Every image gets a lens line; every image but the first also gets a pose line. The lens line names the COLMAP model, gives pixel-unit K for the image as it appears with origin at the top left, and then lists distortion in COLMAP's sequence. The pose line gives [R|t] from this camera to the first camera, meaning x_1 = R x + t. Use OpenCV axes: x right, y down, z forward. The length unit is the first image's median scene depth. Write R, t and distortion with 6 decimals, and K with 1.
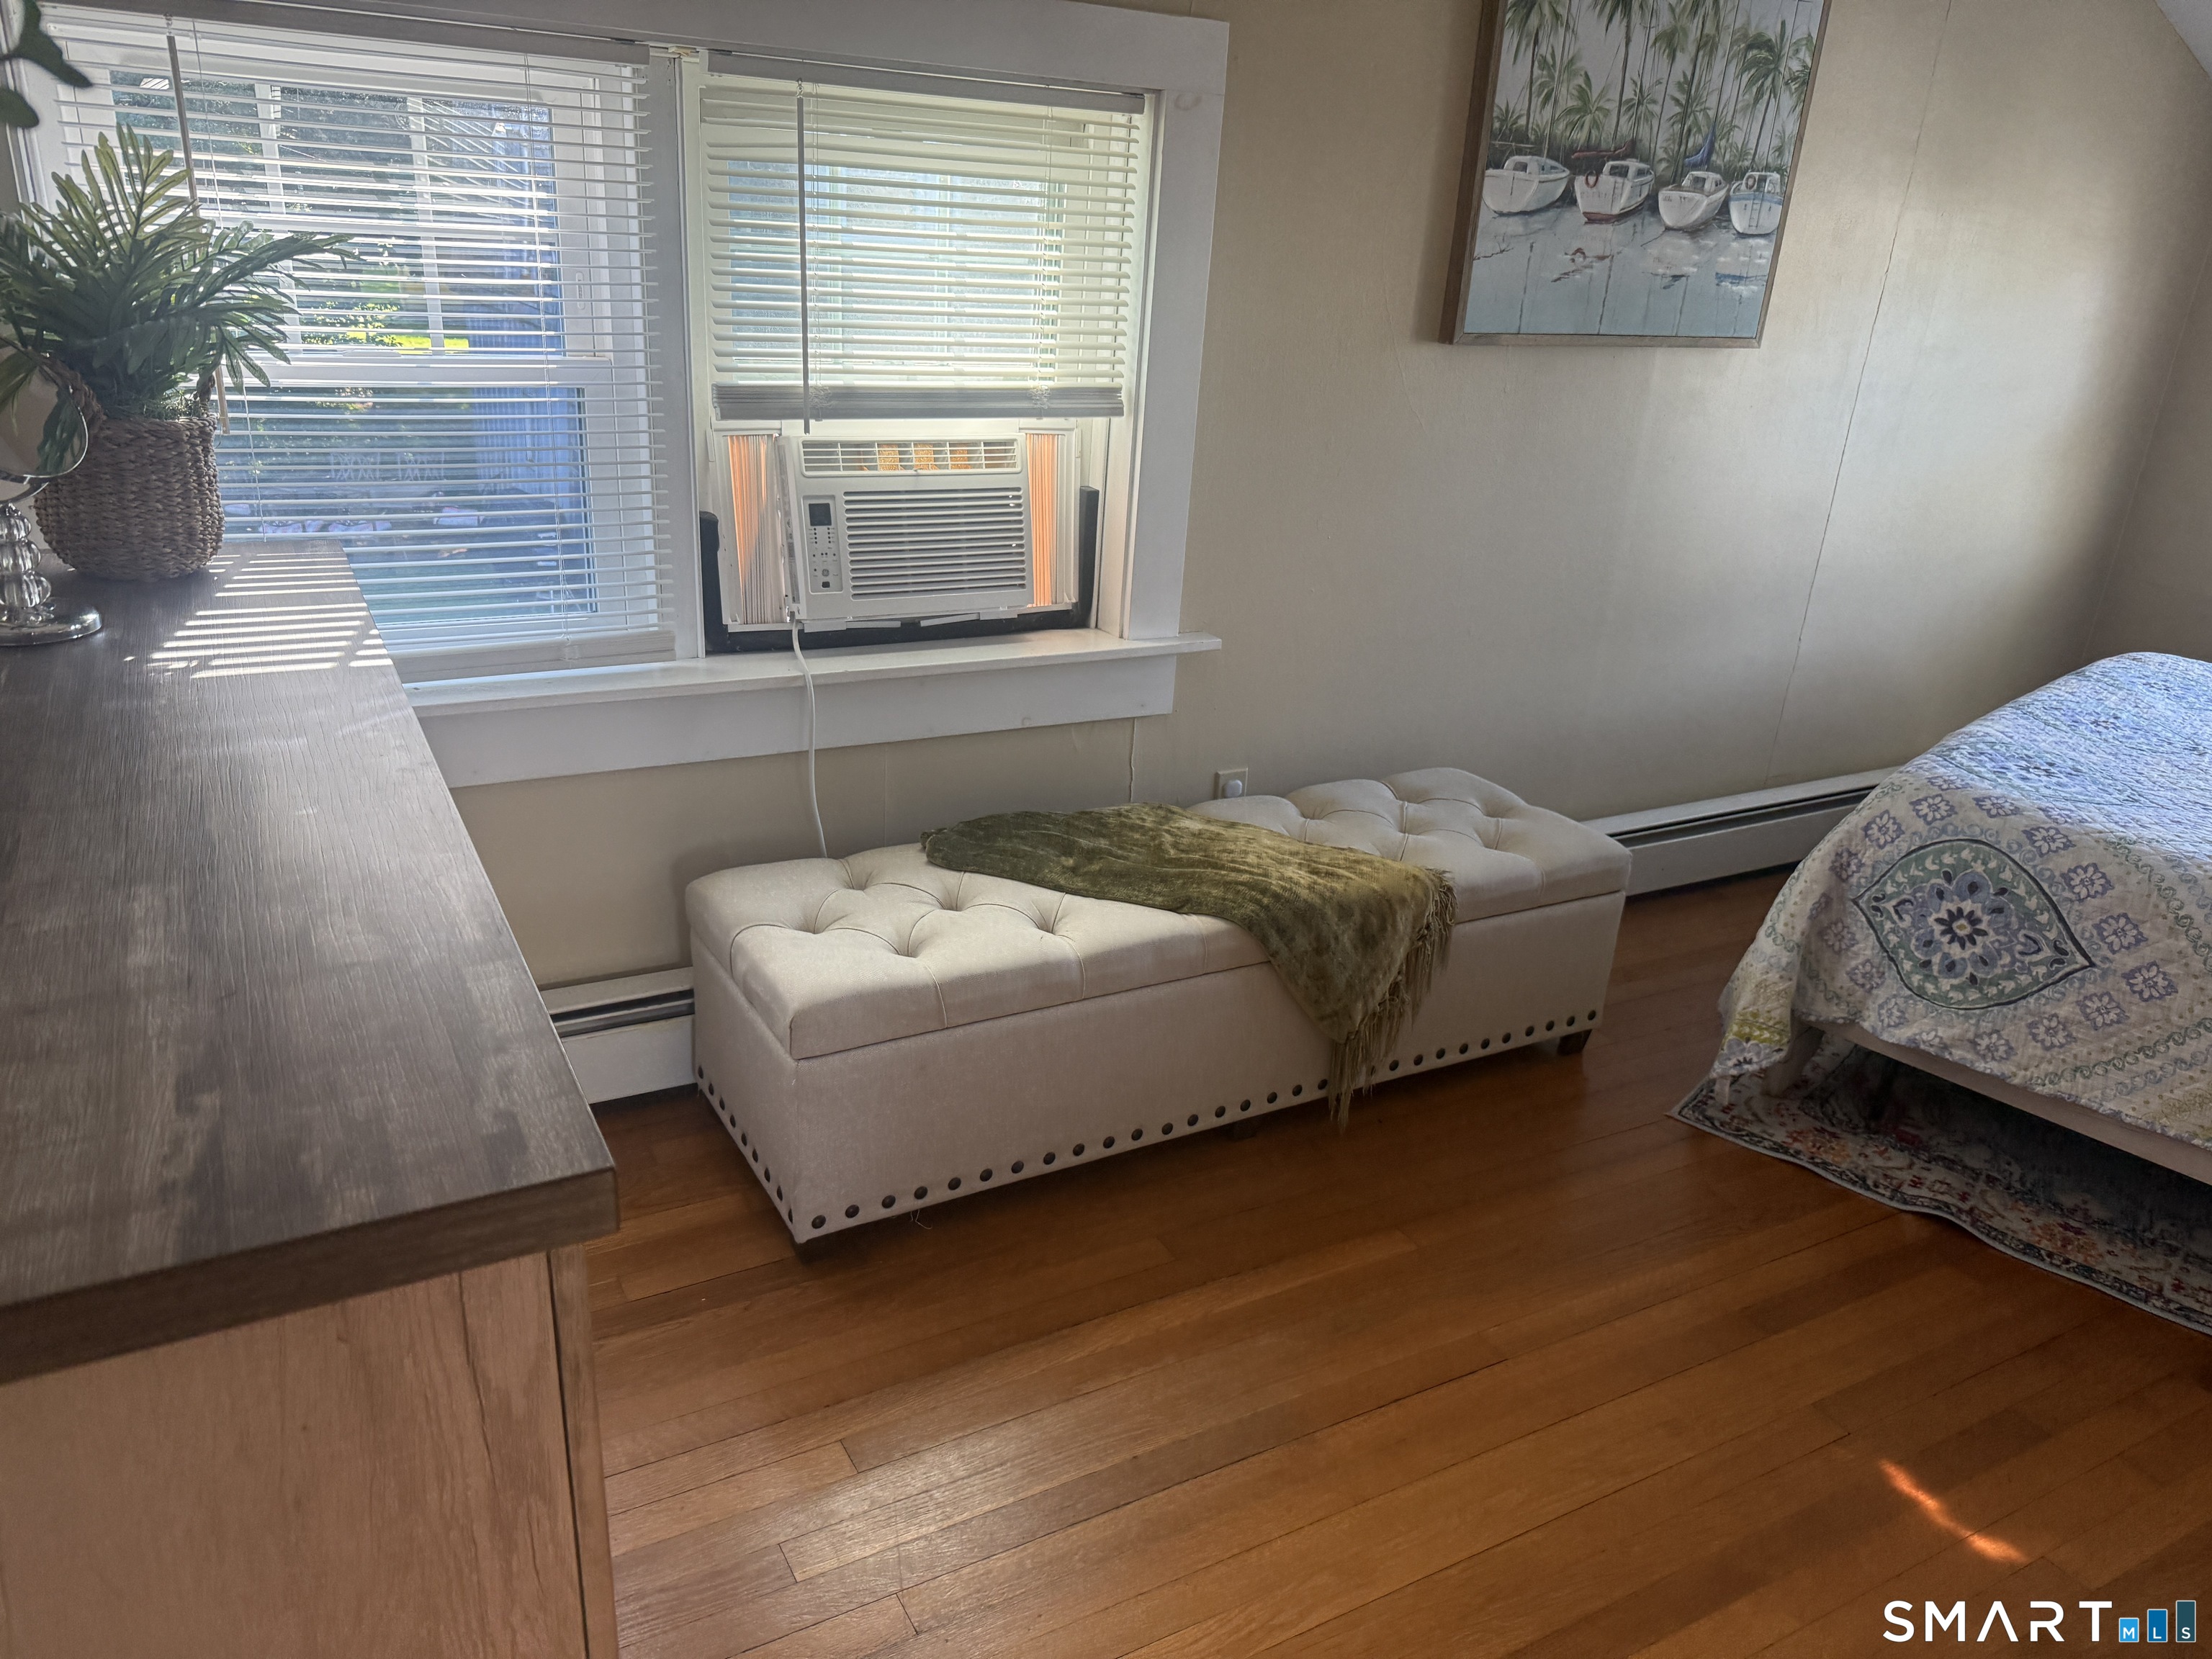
lens RADIAL K [[1530.3, 0, 1106.0], [0, 1530.3, 829.5], [0, 0, 1]] dist [-0.002458, -0.005793]
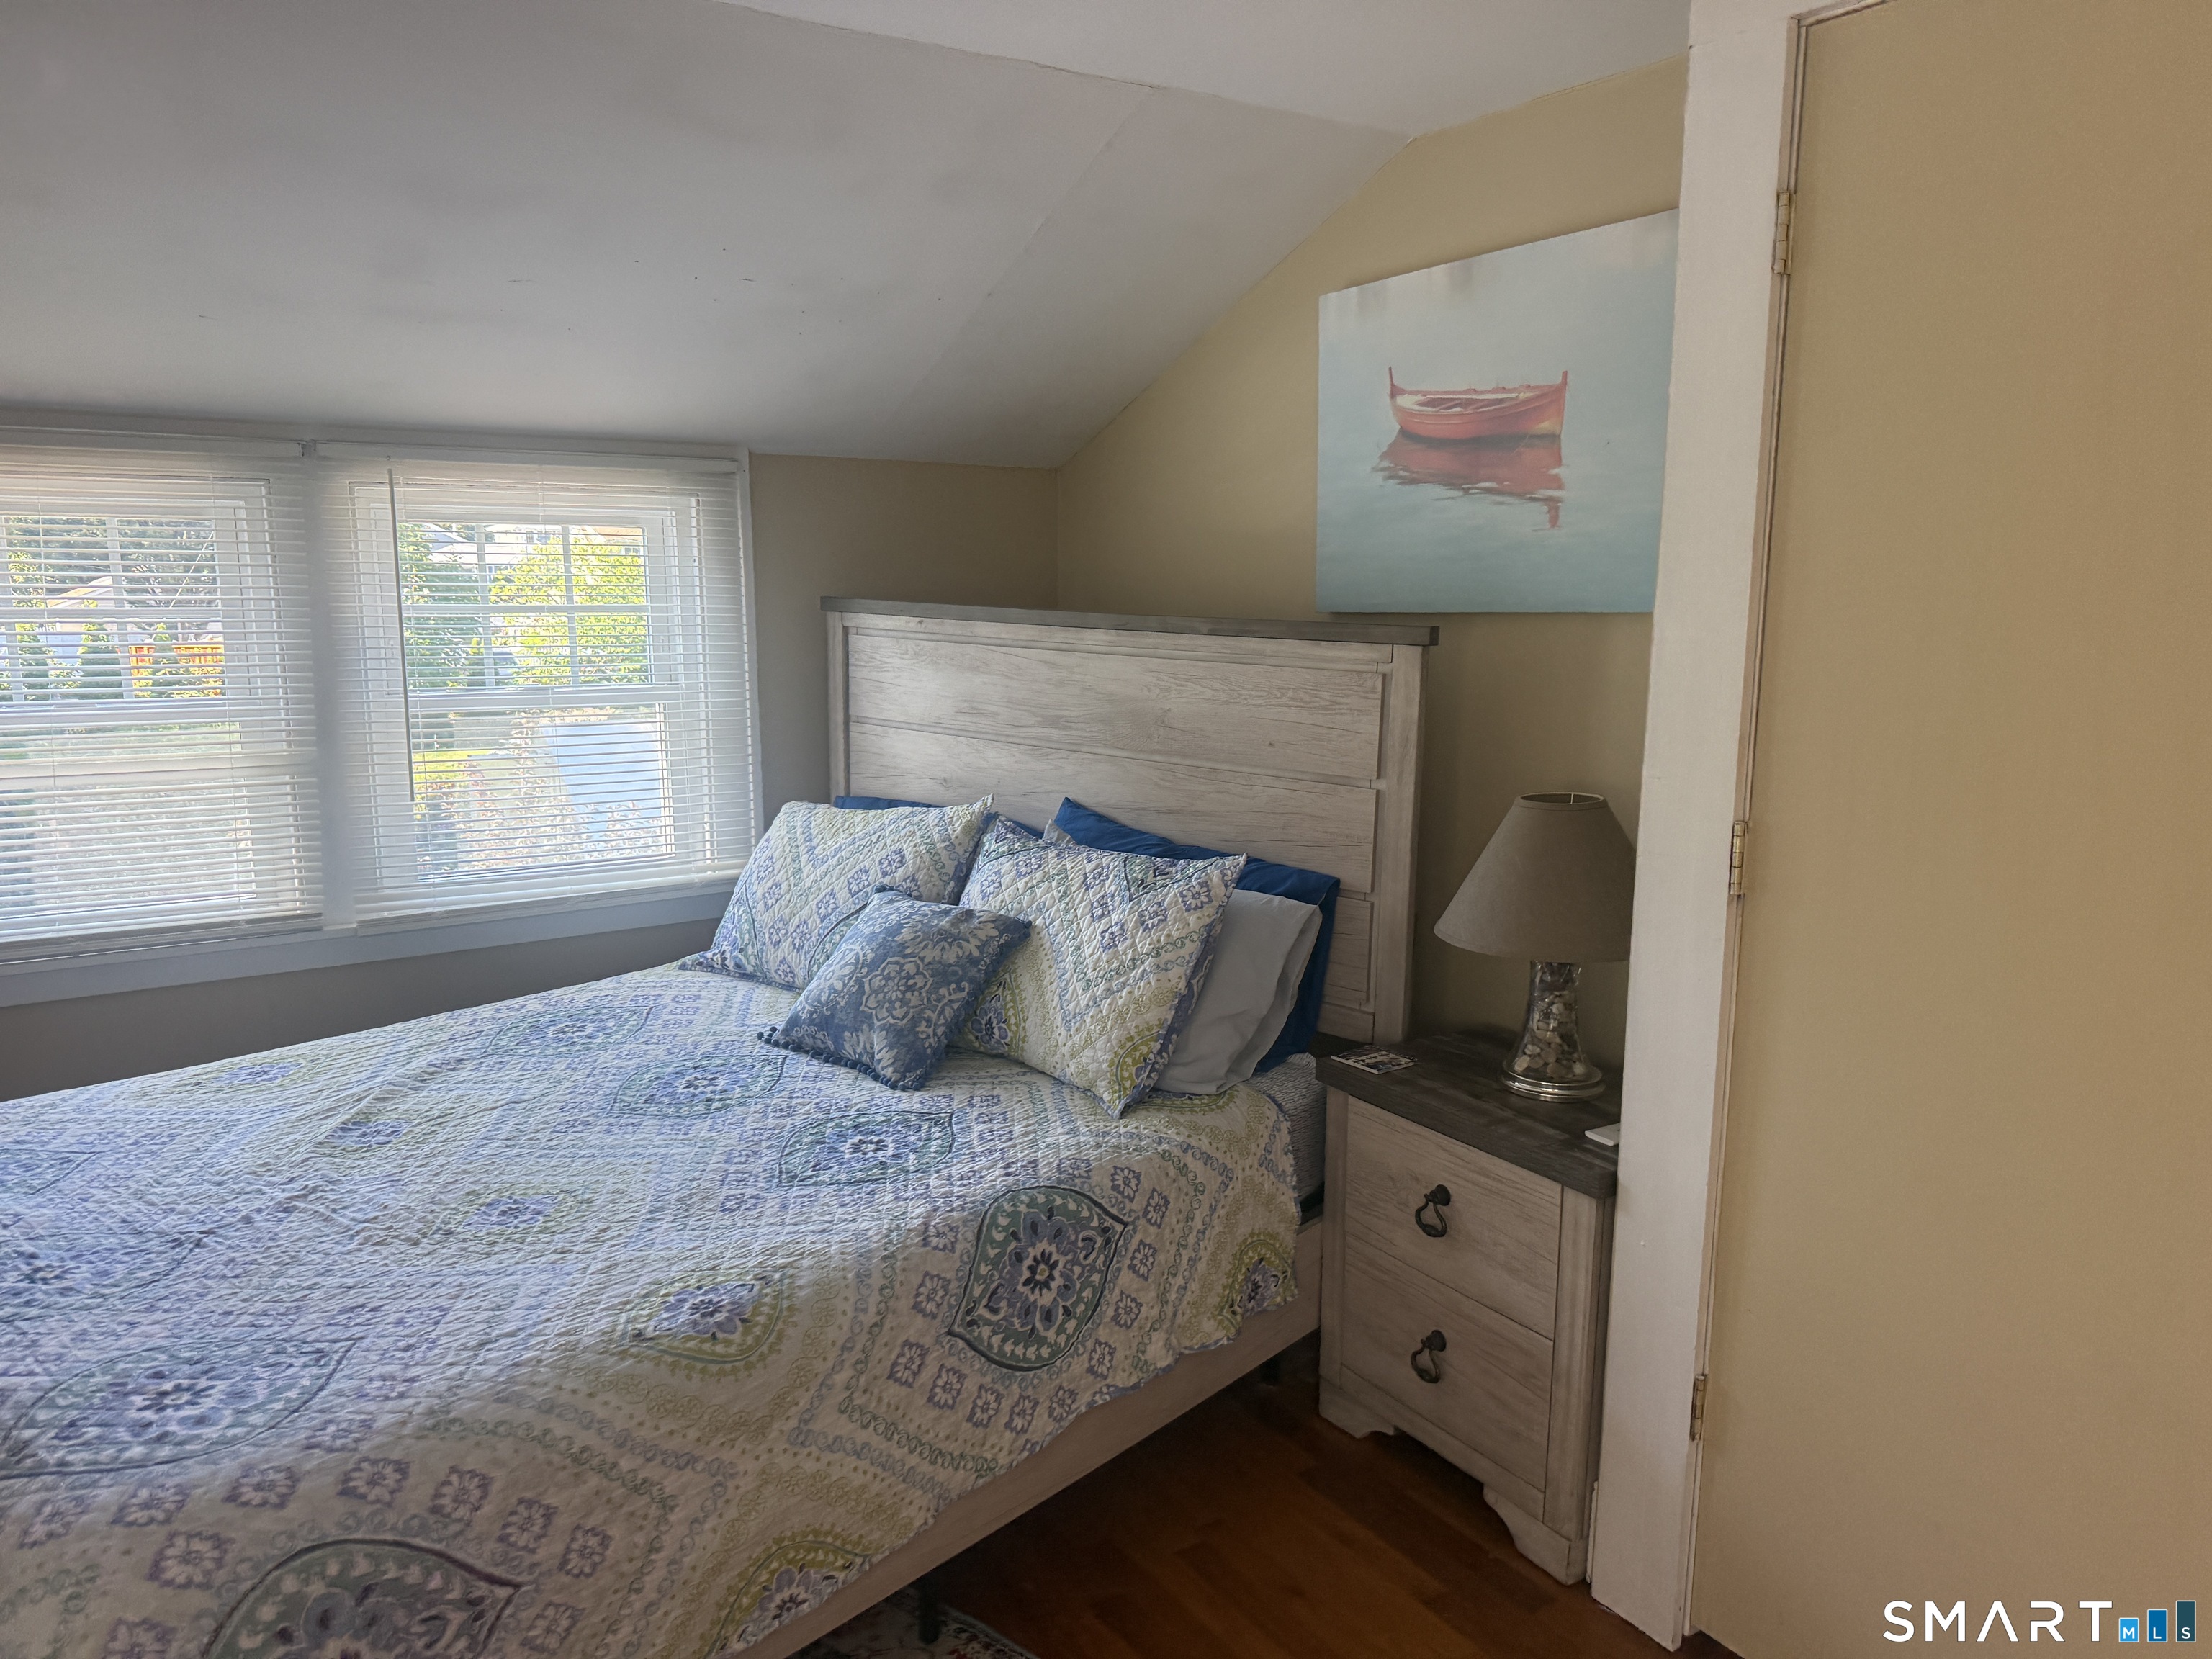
lens RADIAL K [[1542.5, 0, 1127.9], [0, 1542.5, 822.1], [0, 0, 1]] dist [0.147841, -0.312194]
pose [[-0.084295, -0.218717, 0.972141, 0.006691], [0.350376, 0.906804, 0.234399, -0.299564], [-0.932808, 0.360373, 0.000195, 0.620776]]
